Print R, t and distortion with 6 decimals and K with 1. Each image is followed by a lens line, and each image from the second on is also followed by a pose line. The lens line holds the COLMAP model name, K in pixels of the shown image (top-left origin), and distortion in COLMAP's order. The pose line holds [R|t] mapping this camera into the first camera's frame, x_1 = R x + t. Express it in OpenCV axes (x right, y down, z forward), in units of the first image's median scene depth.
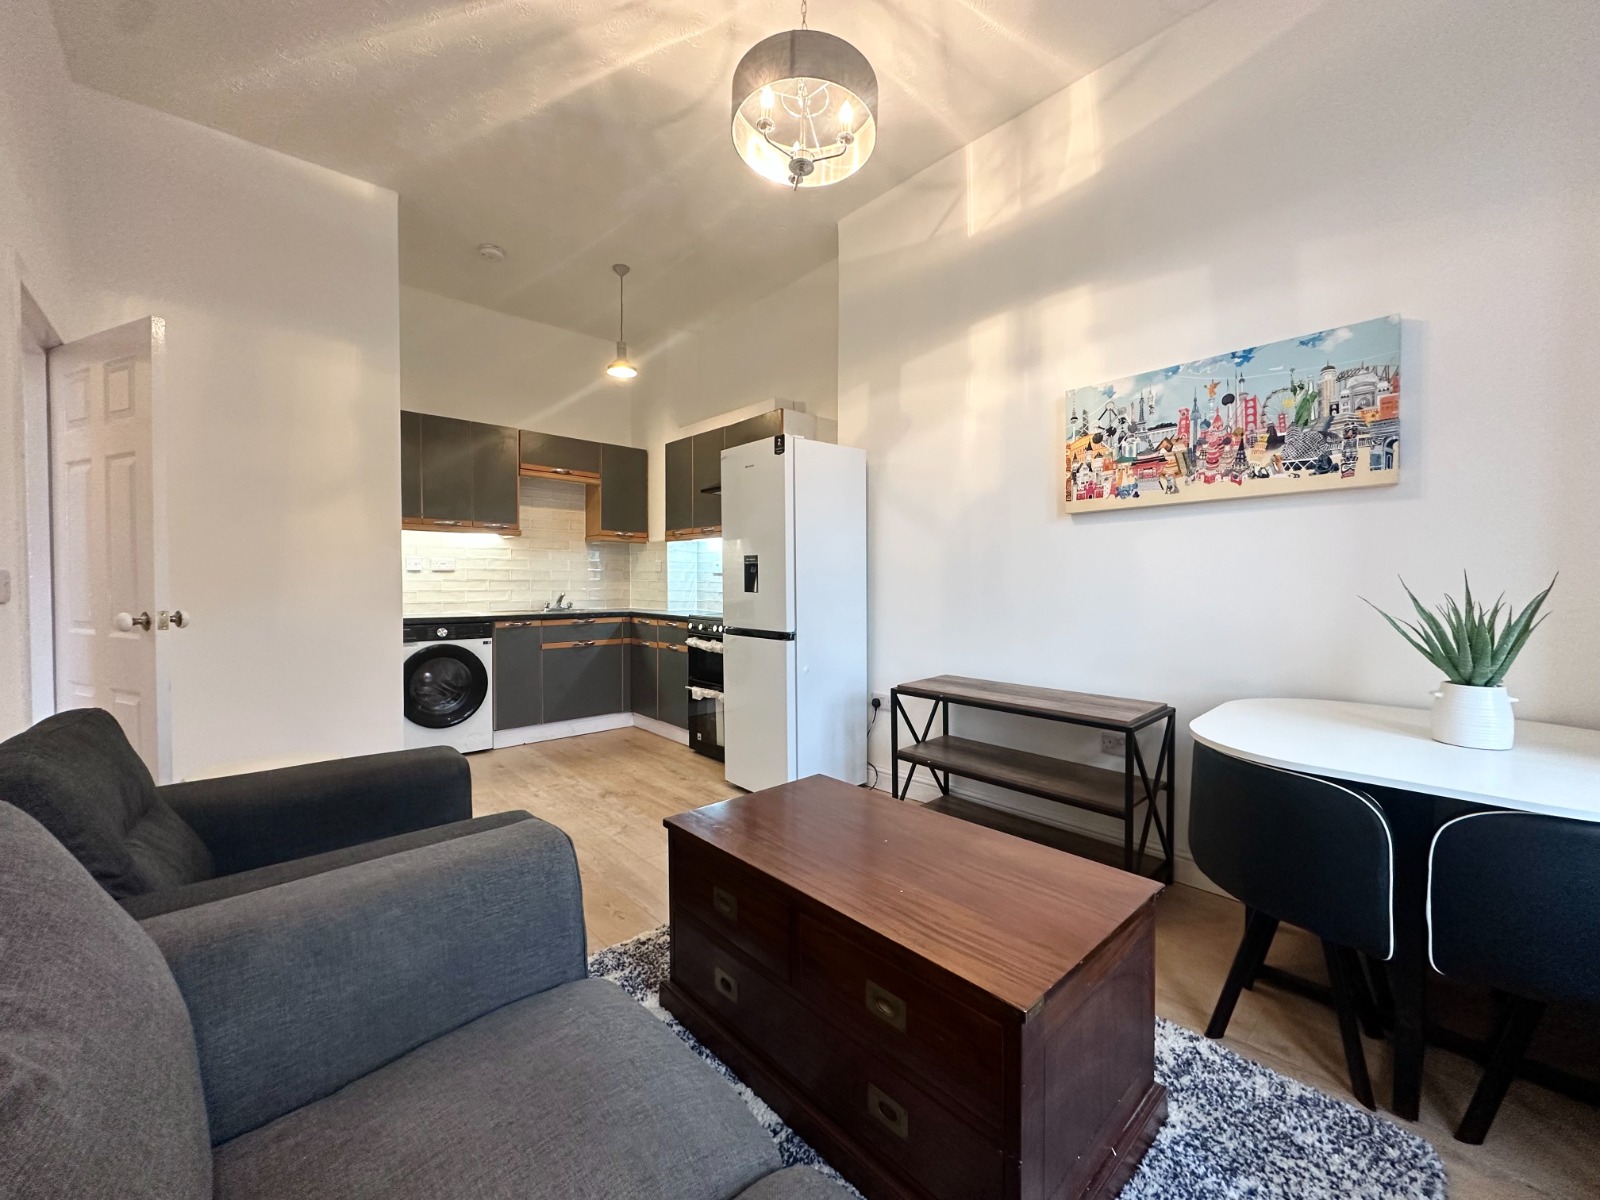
lens RADIAL K [[636.5, 0, 799.7], [0, 636.5, 593.5], [0, 0, 1]] dist [-0.001845, -0.000023]
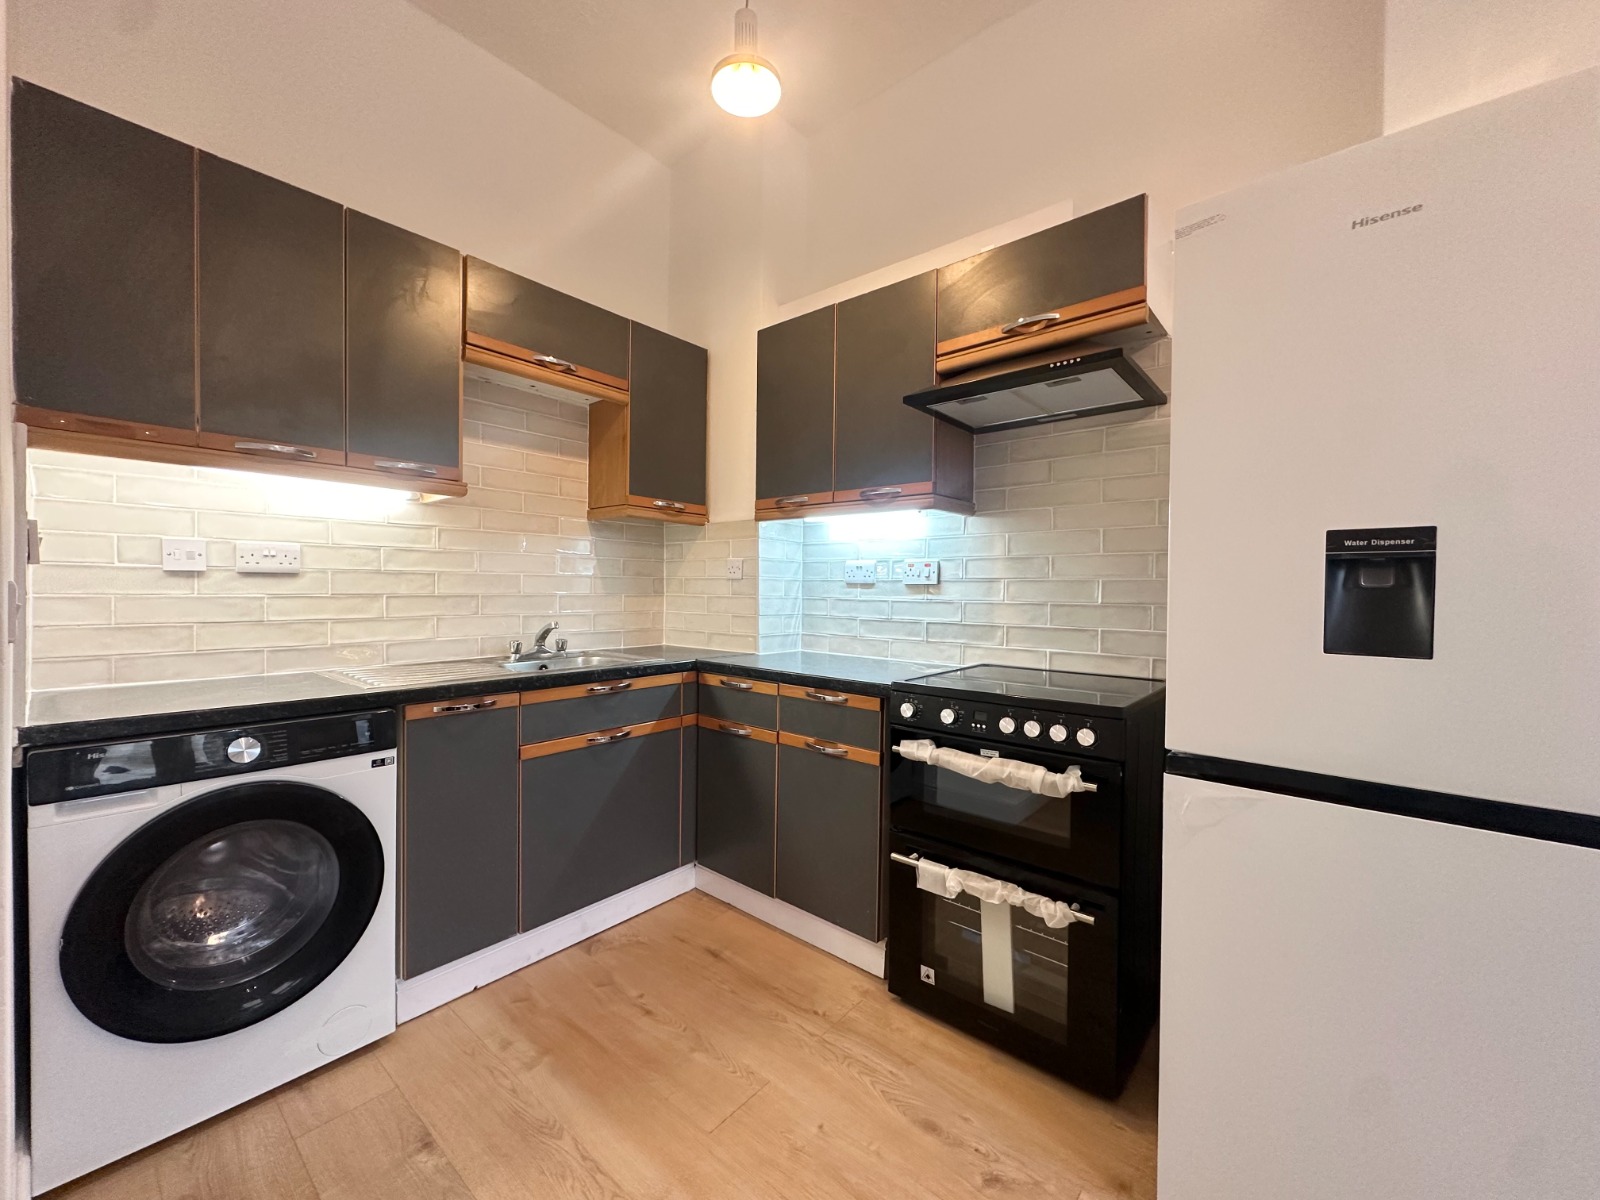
lens RADIAL K [[636.5, 0, 799.2], [0, 636.5, 593.2], [0, 0, 1]] dist [-0.001845, -0.000023]
pose [[0.991200, 0.004562, 0.132293, -0.255181], [-0.003024, 0.999925, -0.011828, -0.017807], [-0.132337, 0.011324, 0.991140, 0.509141]]
